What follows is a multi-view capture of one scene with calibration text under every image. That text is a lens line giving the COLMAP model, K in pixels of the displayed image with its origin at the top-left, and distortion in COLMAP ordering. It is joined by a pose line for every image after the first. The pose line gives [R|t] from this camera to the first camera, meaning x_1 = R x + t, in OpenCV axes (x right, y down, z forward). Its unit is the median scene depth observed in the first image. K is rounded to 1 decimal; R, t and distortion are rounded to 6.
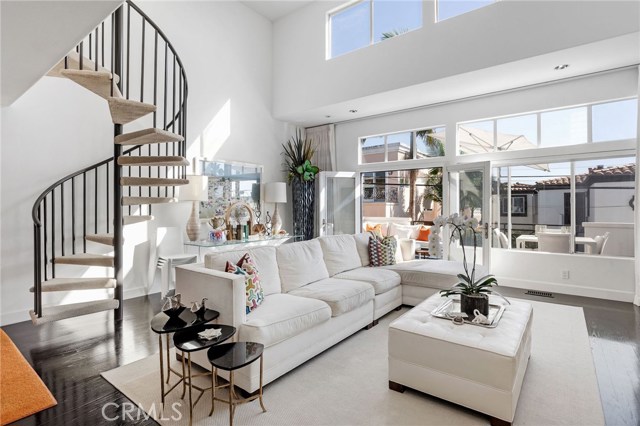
lens RADIAL K [[316.5, 0, 321.9], [0, 316.5, 206.1], [0, 0, 1]] dist [-0.010140, -0.000302]
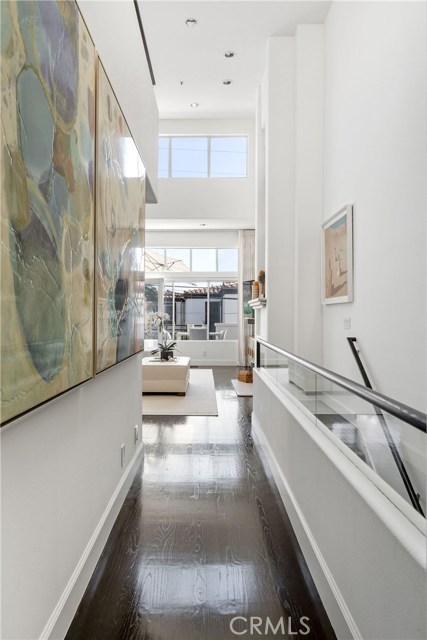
lens RADIAL K [[425.5, 0, 213.5], [0, 425.5, 320.0], [0, 0, 1]] dist [0.002786, 0.000707]
pose [[0.779754, 0.002359, 0.626081, -0.428693], [-0.010771, 0.999895, 0.009647, 0.023893], [-0.625993, -0.014266, 0.779698, -0.565489]]
